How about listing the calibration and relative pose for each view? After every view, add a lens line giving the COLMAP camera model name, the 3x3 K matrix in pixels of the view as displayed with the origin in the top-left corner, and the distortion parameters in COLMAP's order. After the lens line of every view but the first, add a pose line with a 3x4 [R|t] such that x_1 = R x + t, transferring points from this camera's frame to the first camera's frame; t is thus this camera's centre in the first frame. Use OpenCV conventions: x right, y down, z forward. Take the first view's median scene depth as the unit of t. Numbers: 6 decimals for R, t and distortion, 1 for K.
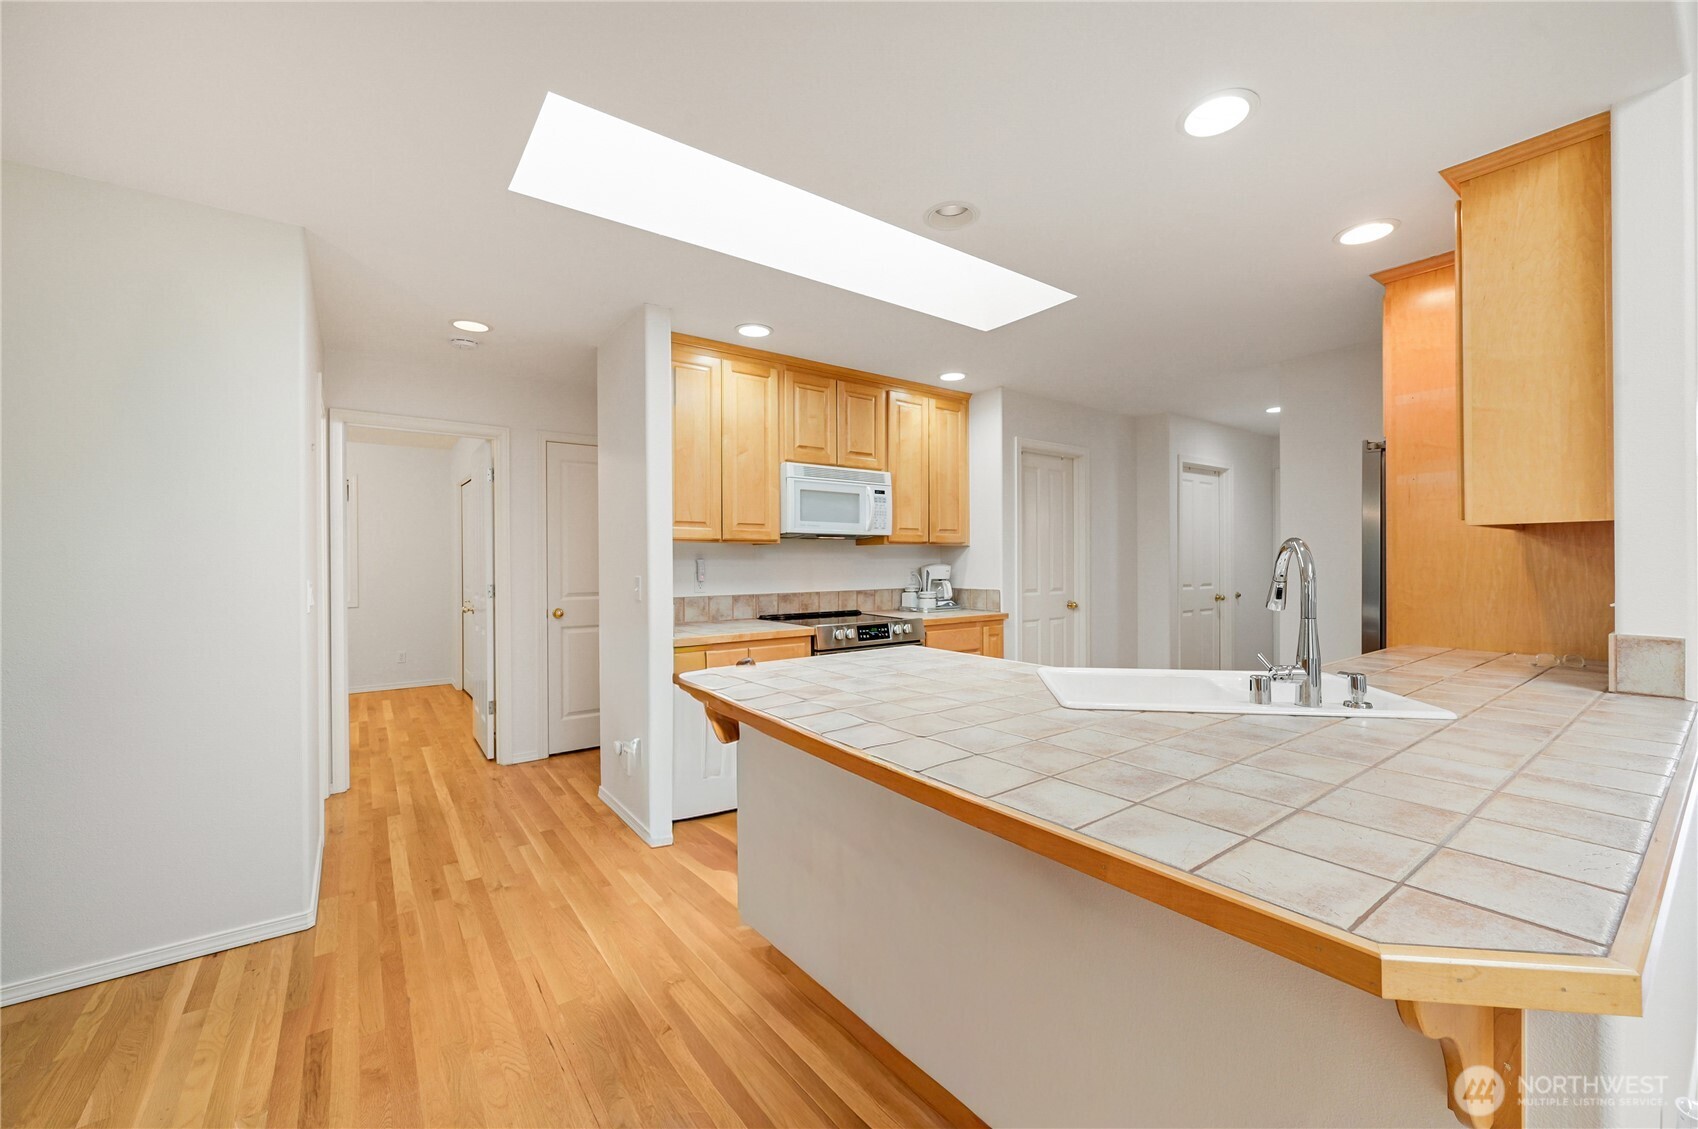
lens RADIAL K [[672.2, 0, 851.9], [0, 672.2, 563.9], [0, 0, 1]] dist [0.000818, 0.000607]
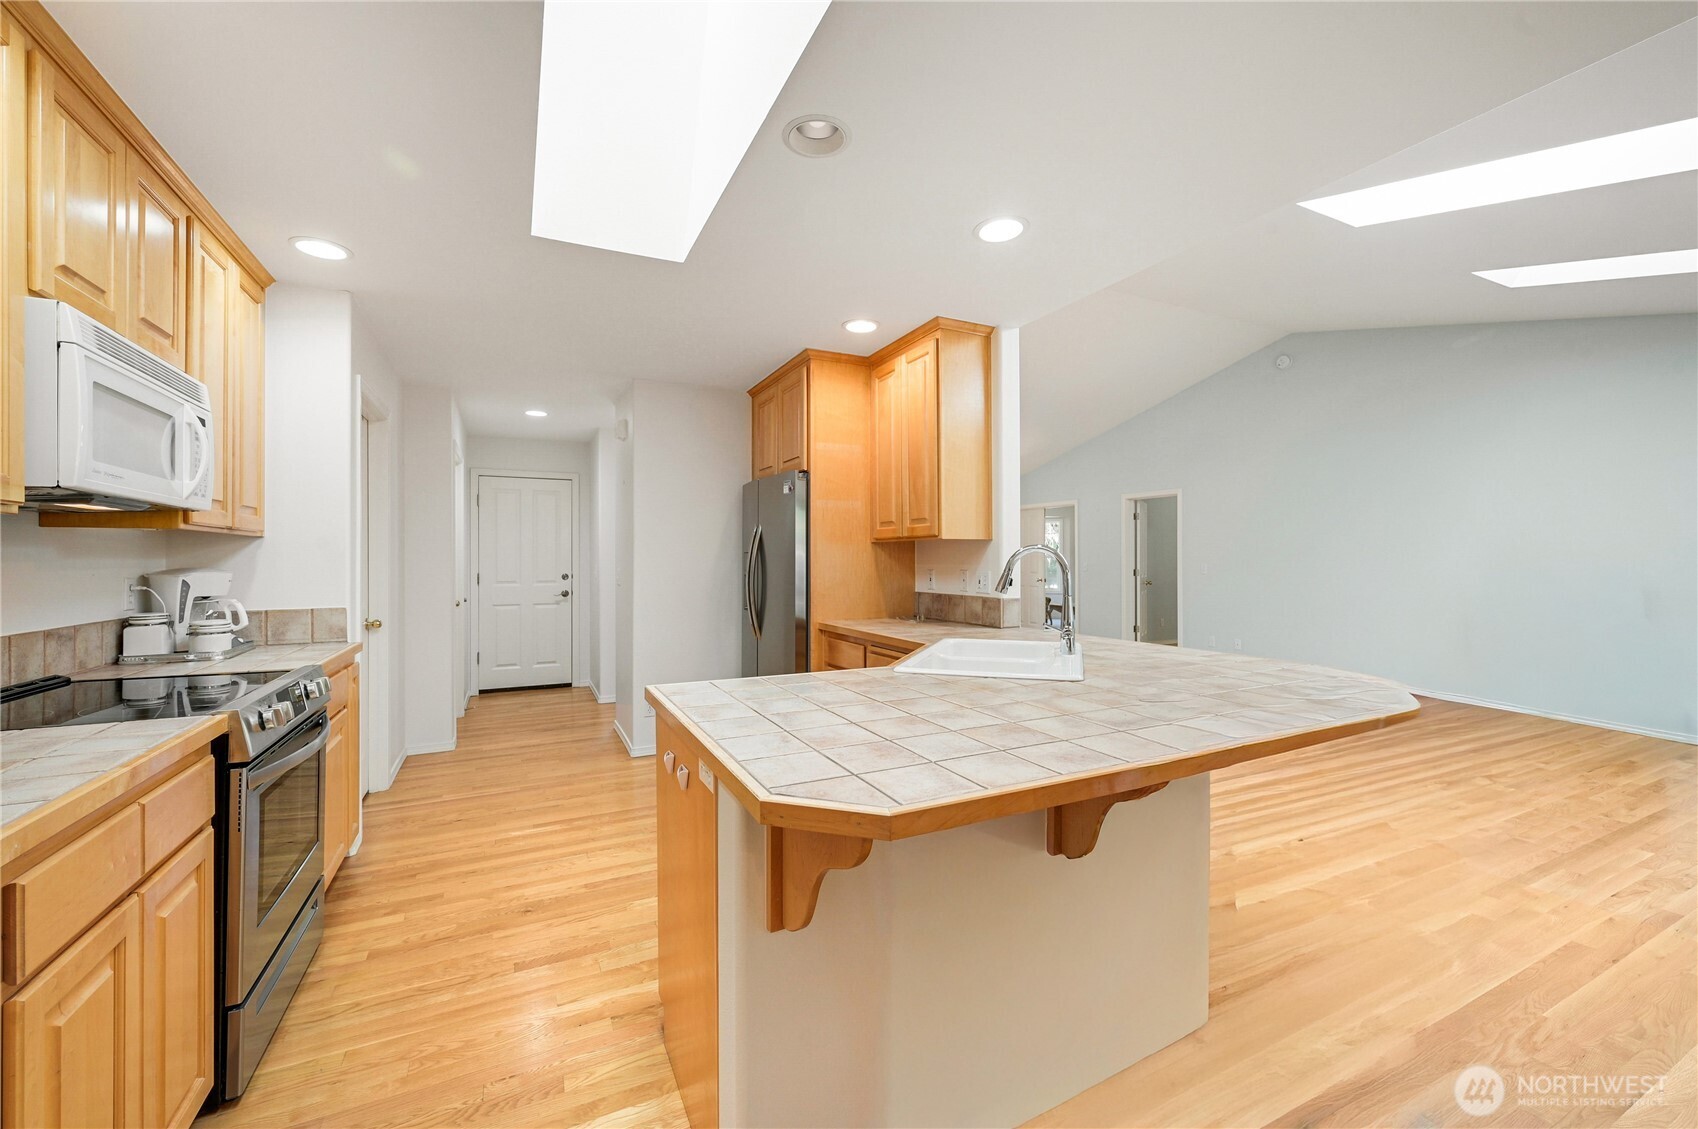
lens RADIAL K [[680.5, 0, 856.5], [0, 680.5, 555.0], [0, 0, 1]] dist [0.001400, 0.000281]
pose [[0.172764, 0.013369, 0.984873, -0.331469], [0.008768, 0.999847, -0.015111, 0.002443], [-0.984924, 0.011246, 0.172620, 0.409445]]
